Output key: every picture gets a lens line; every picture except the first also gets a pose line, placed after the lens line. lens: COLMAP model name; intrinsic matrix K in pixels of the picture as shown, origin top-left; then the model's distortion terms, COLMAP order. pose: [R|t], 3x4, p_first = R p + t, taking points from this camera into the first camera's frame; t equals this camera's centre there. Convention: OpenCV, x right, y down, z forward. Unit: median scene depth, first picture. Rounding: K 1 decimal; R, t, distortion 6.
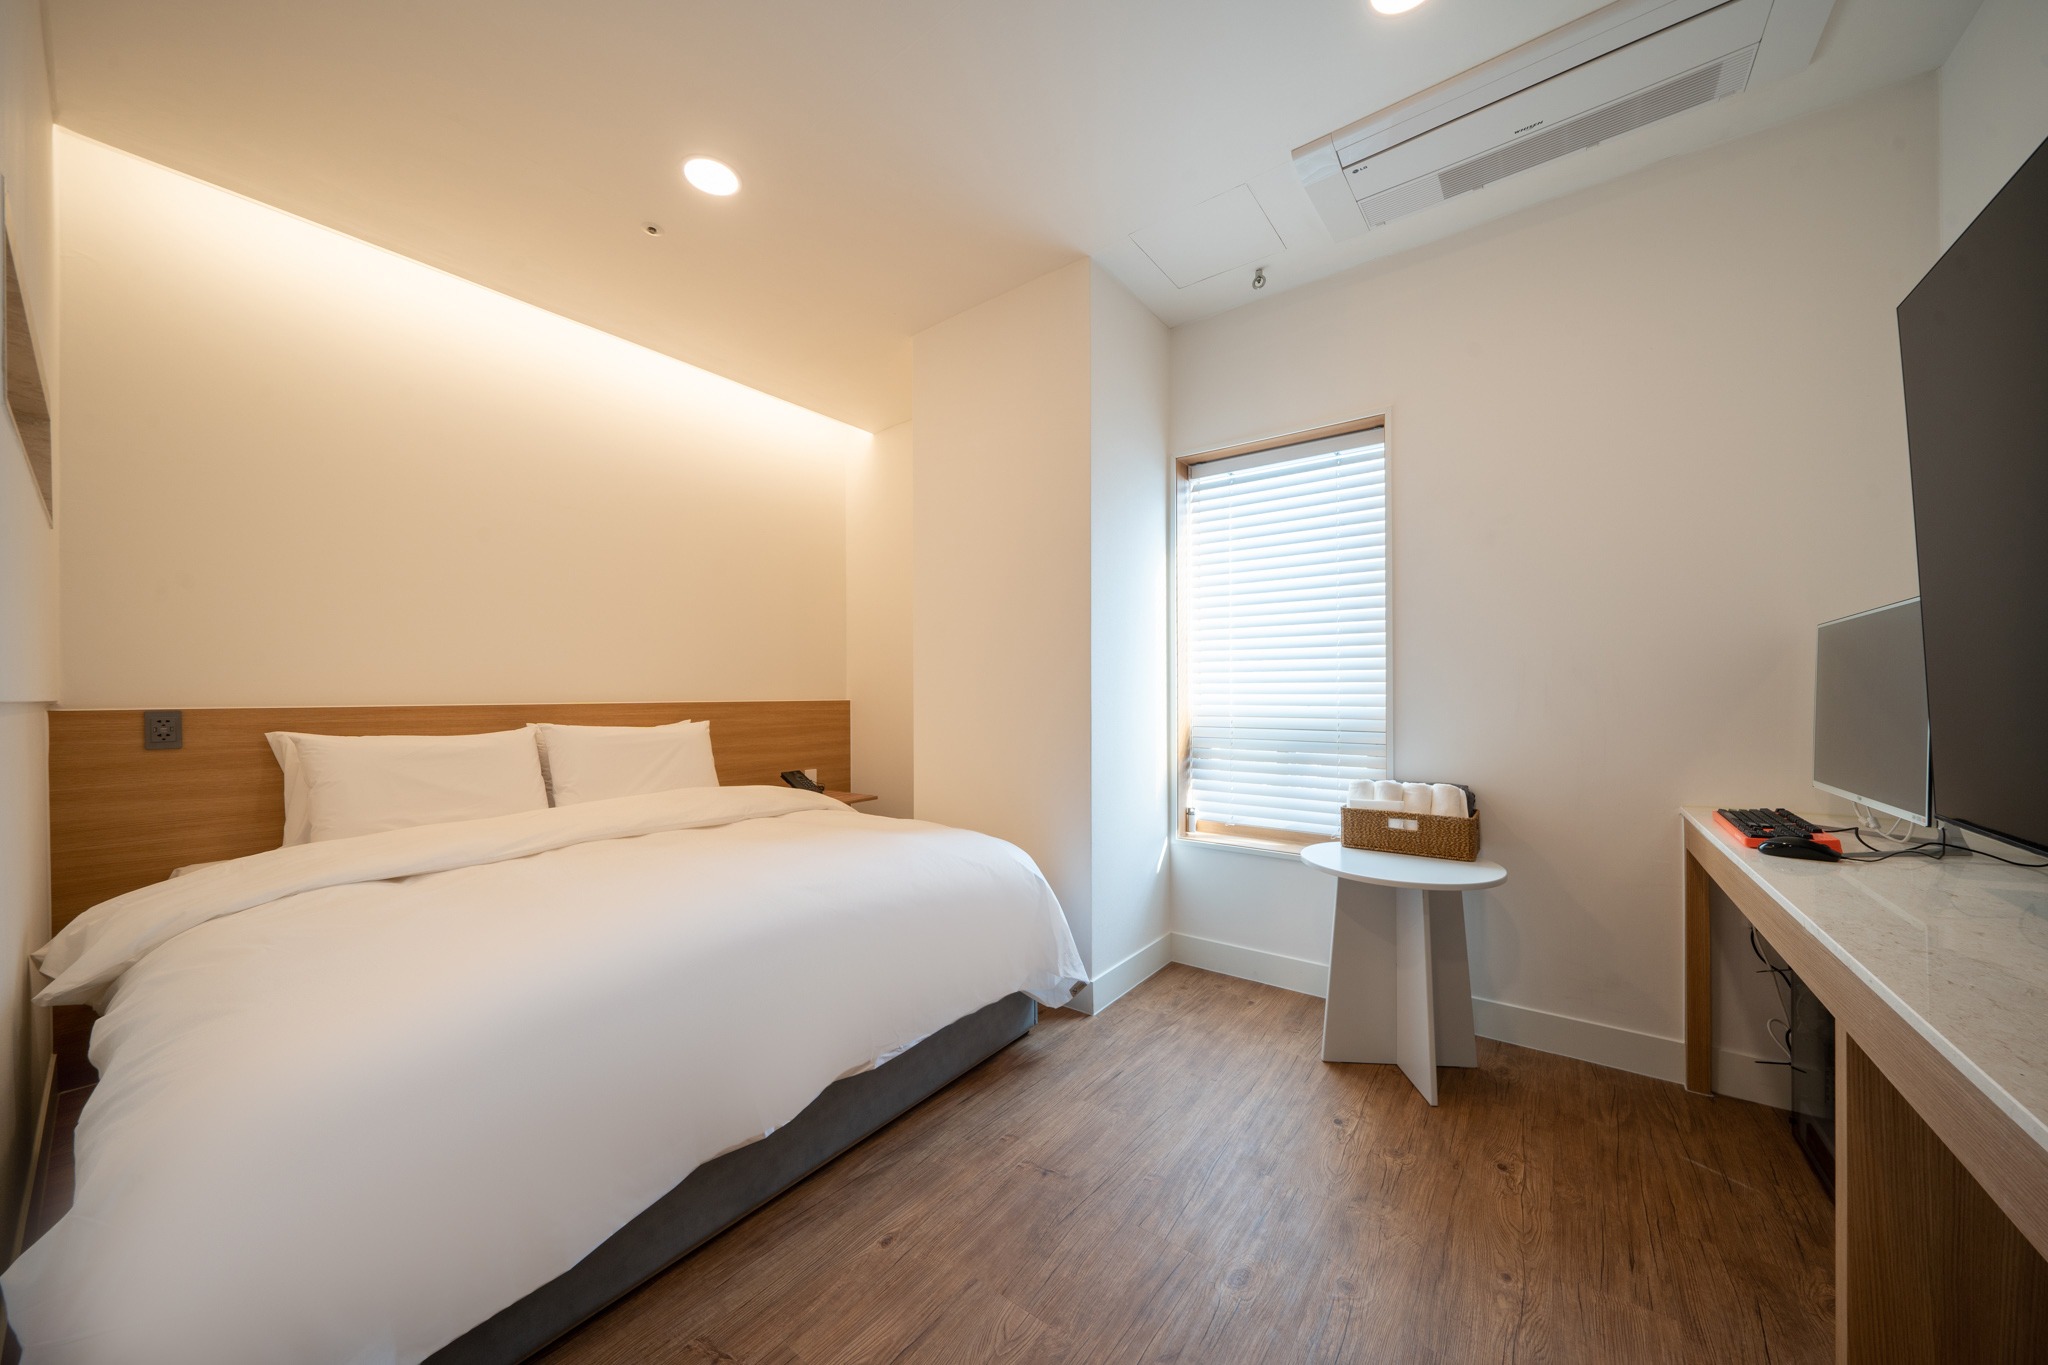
lens RADIAL K [[702.1, 0, 1033.8], [0, 702.1, 691.2], [0, 0, 1]] dist [-0.001346, -0.000079]
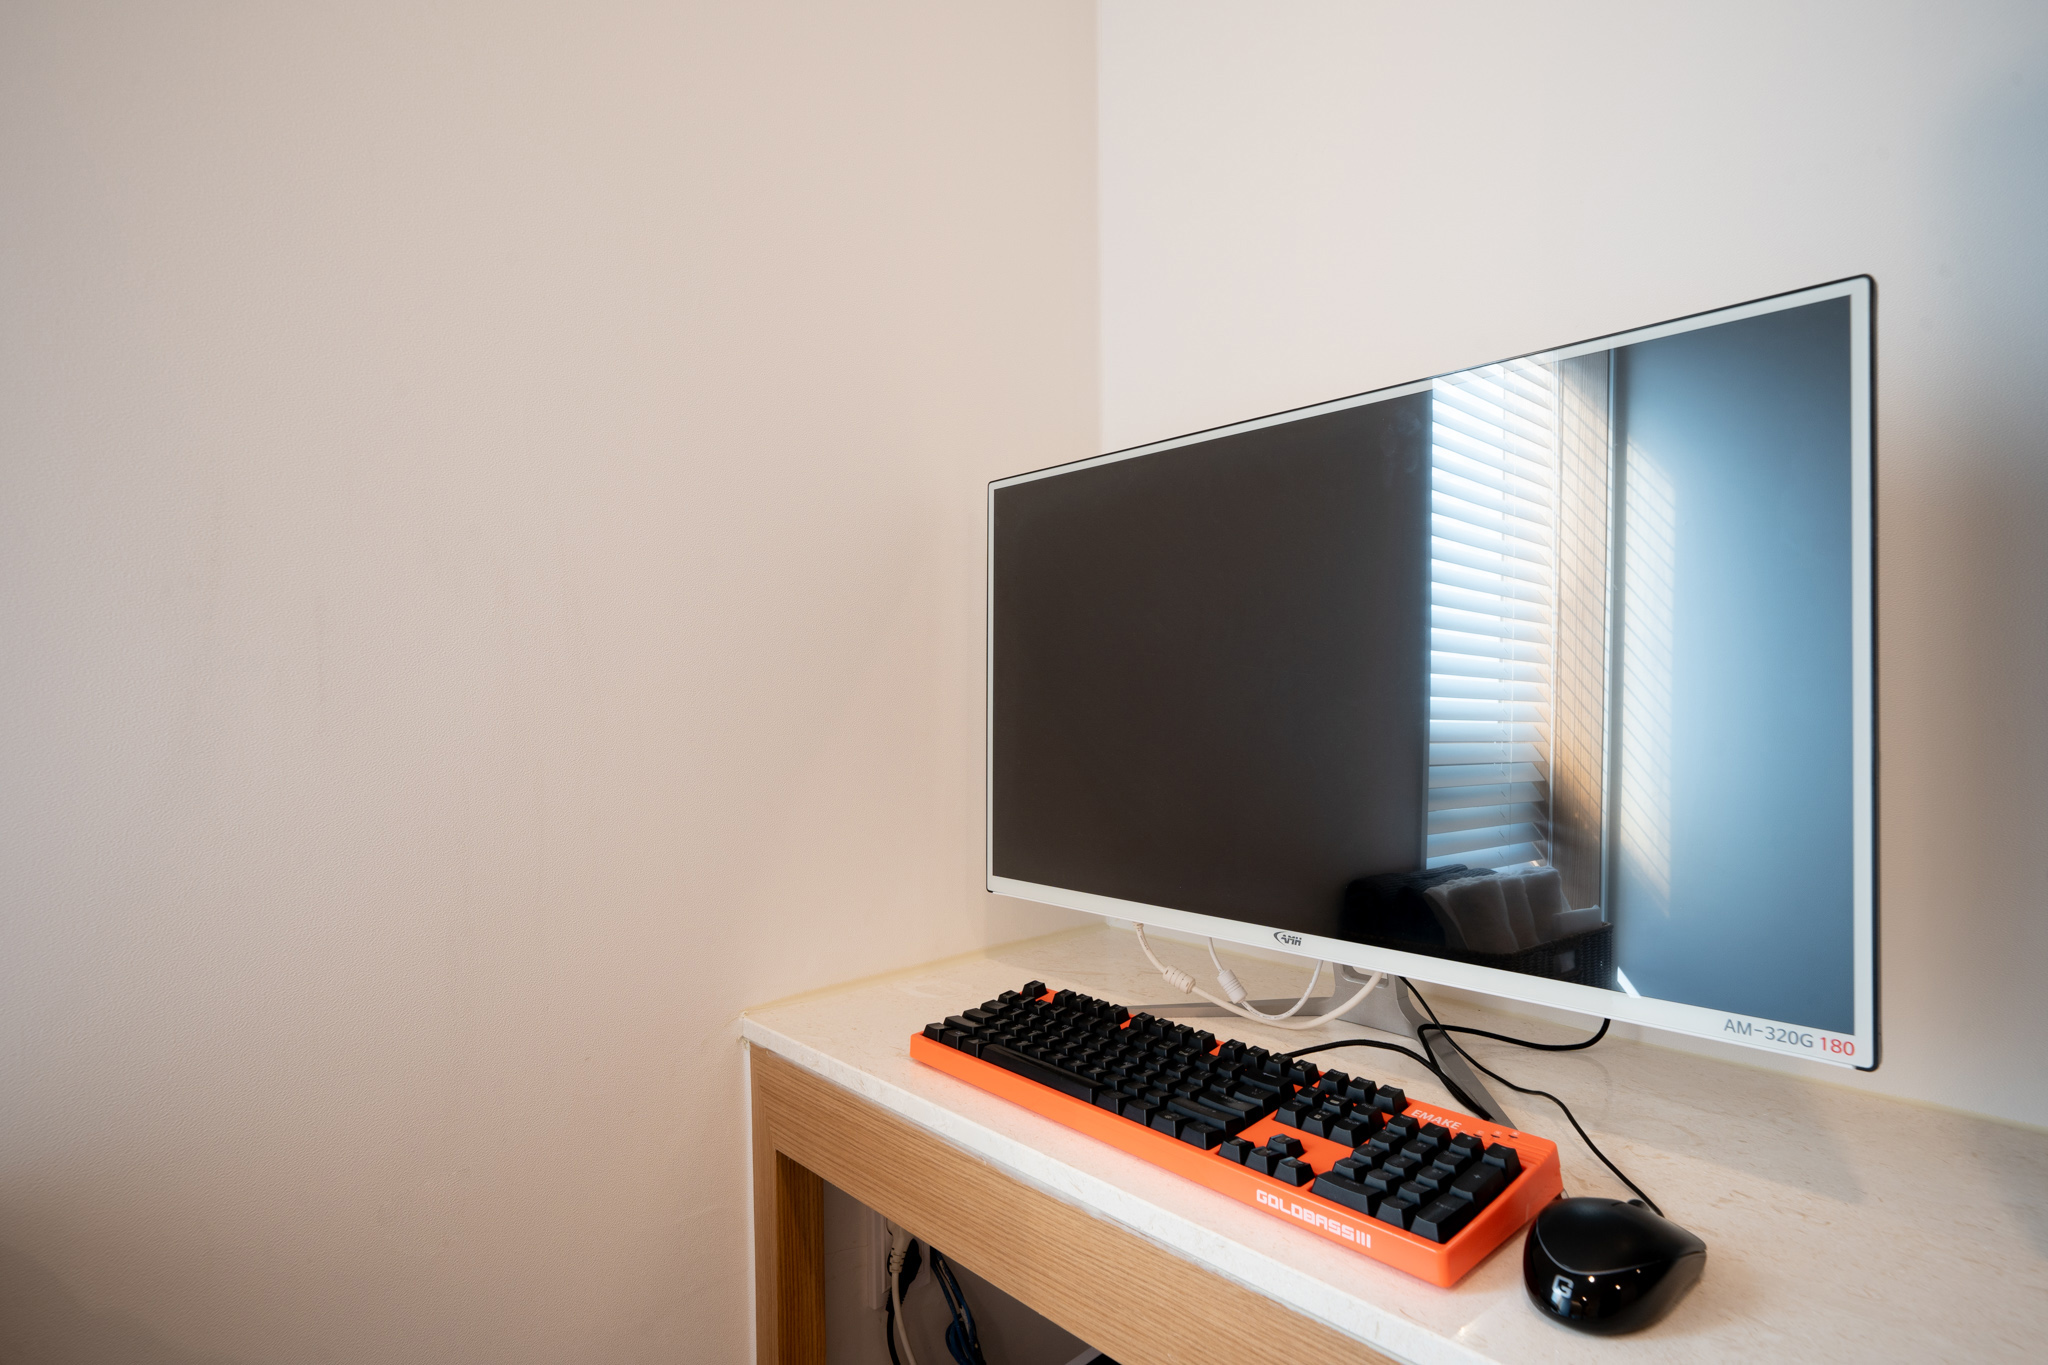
lens RADIAL K [[1042.7, 0, 1024.0], [0, 1042.7, 682.5], [0, 0, 1]] dist [0.000286, 0.000004]
pose [[0.191390, 0.013360, 0.981423, 0.533889], [-0.001305, 0.999910, -0.013357, 0.027302], [-0.981513, 0.001276, 0.191390, 0.868460]]
